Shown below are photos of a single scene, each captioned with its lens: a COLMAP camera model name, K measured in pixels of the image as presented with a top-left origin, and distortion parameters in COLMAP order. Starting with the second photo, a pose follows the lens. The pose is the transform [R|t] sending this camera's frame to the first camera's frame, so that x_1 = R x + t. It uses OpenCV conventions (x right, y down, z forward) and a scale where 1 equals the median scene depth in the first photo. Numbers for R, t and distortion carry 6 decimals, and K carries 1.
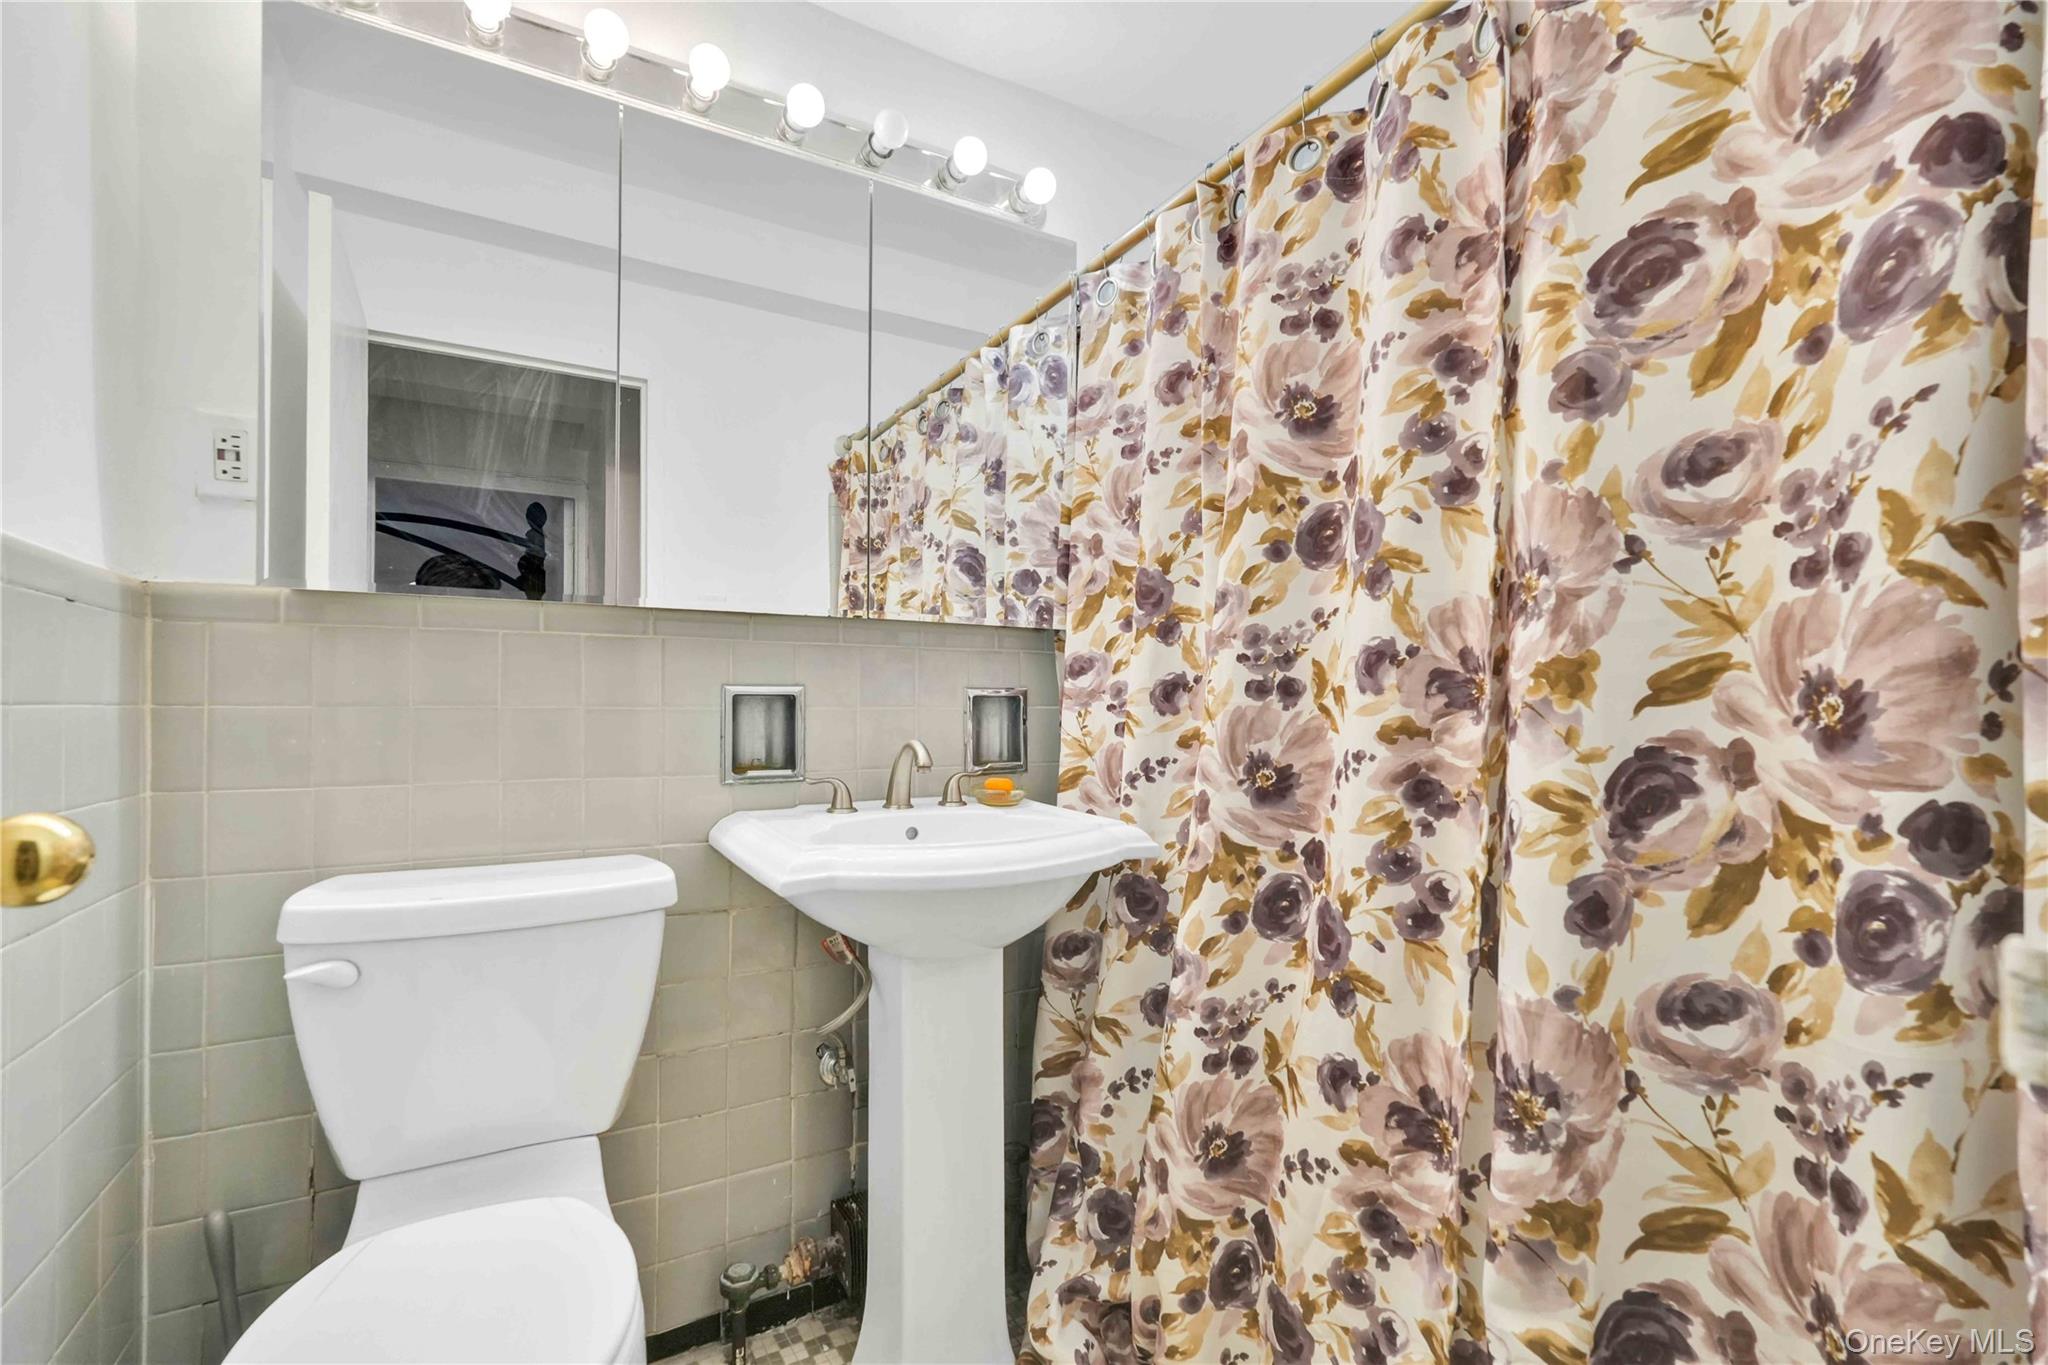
lens RADIAL K [[898.9, 0, 1024.0], [0, 898.9, 682.5], [0, 0, 1]] dist [-0.060660, 0.027032]
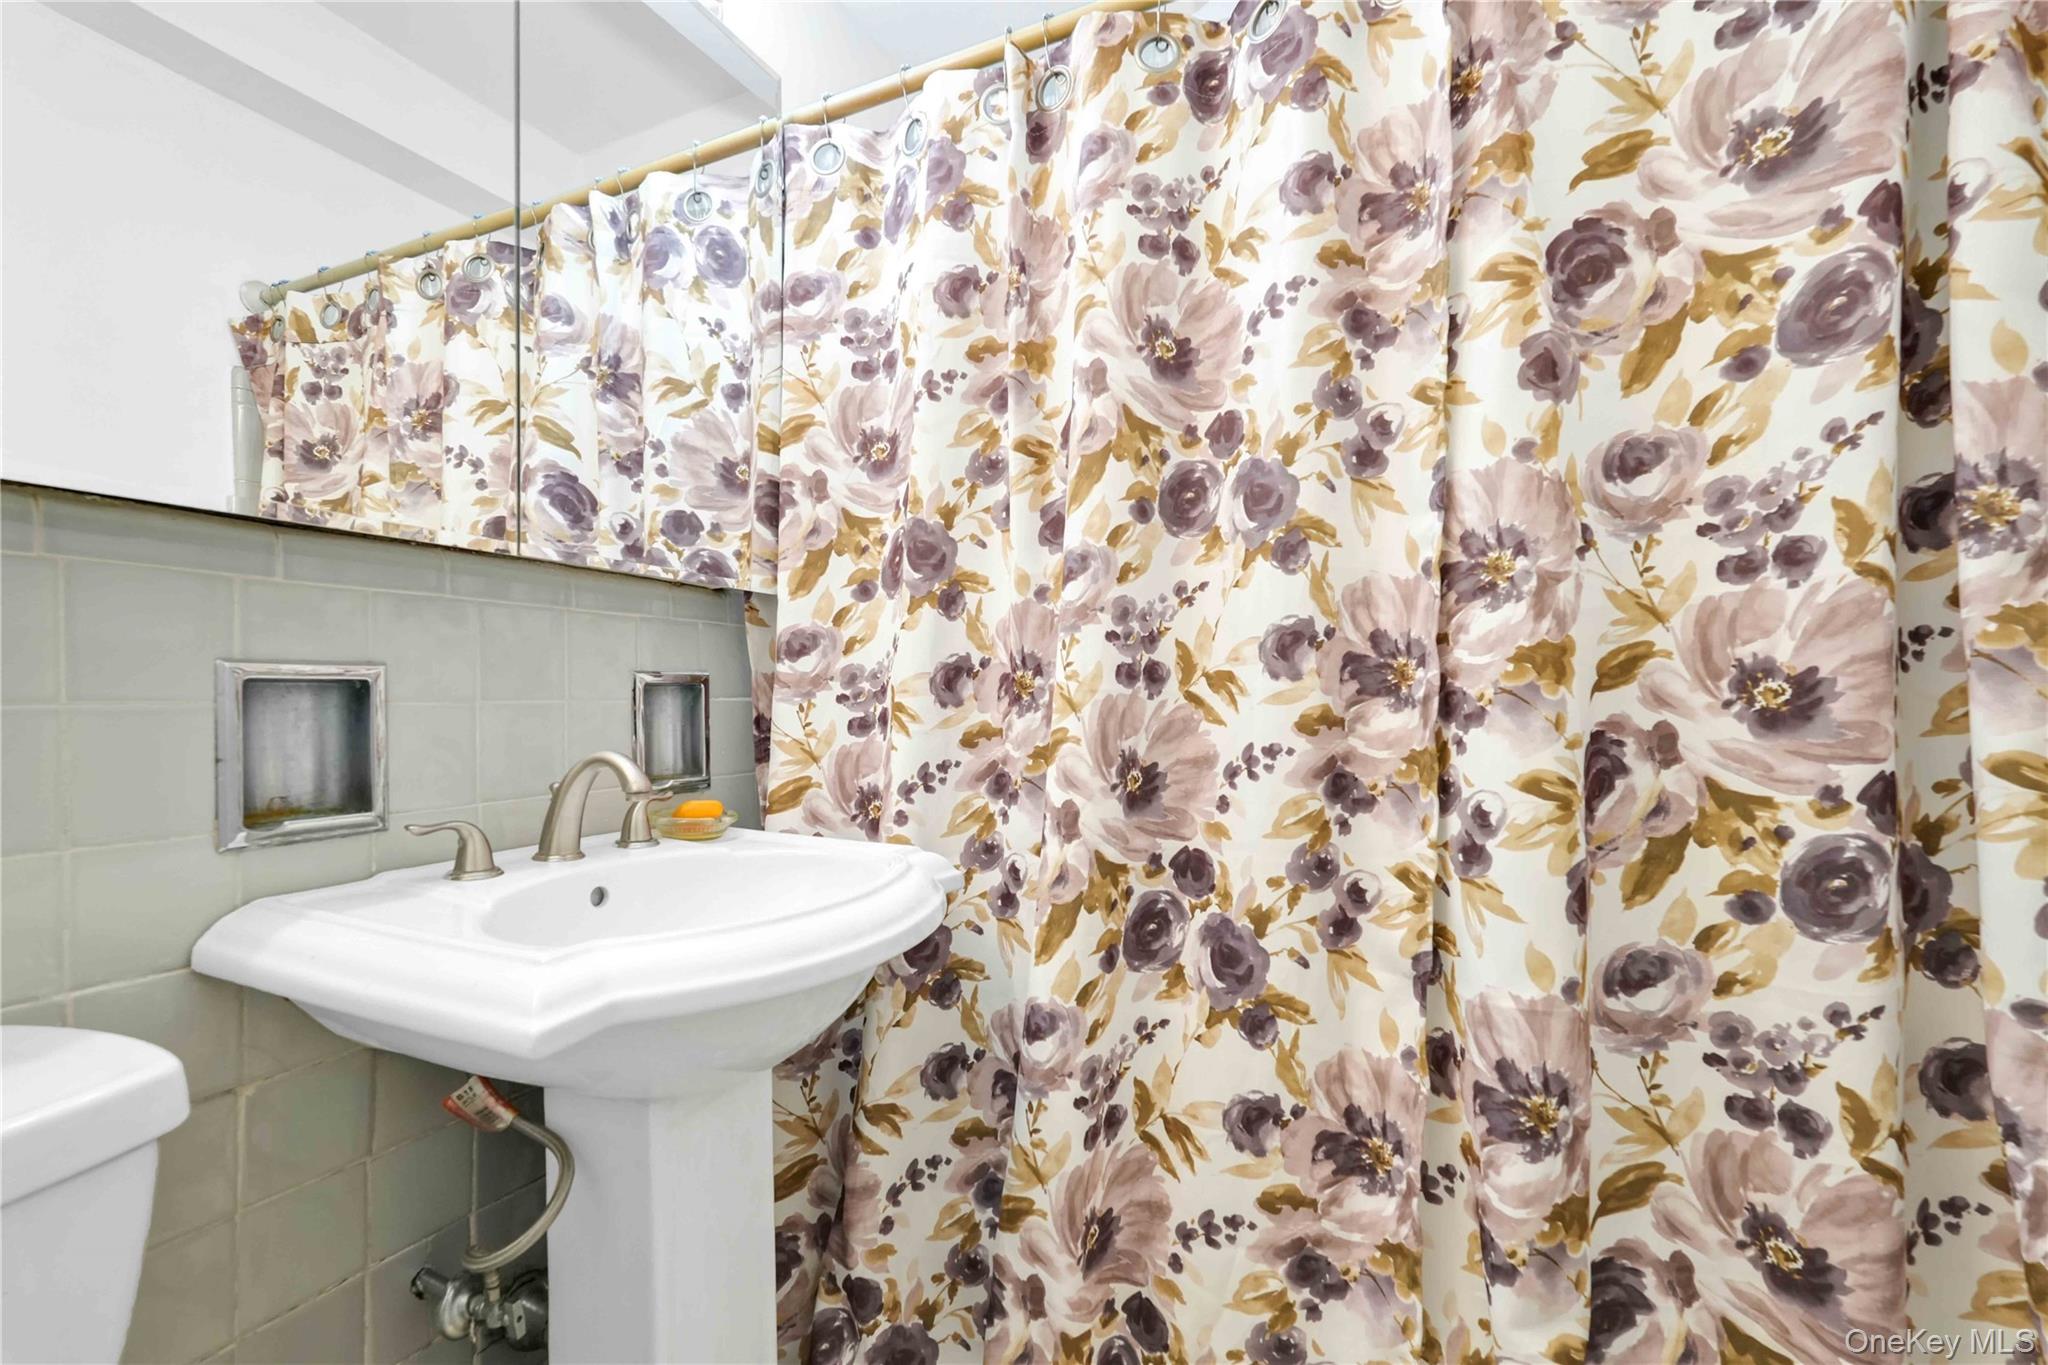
lens RADIAL K [[912.1, 0, 1020.4], [0, 912.1, 691.1], [0, 0, 1]] dist [-0.048552, 0.026746]
pose [[0.815157, -0.004082, 0.579226, -0.363896], [-0.007448, 0.999819, 0.017527, 0.010749], [-0.579192, -0.018602, 0.814979, 0.434398]]
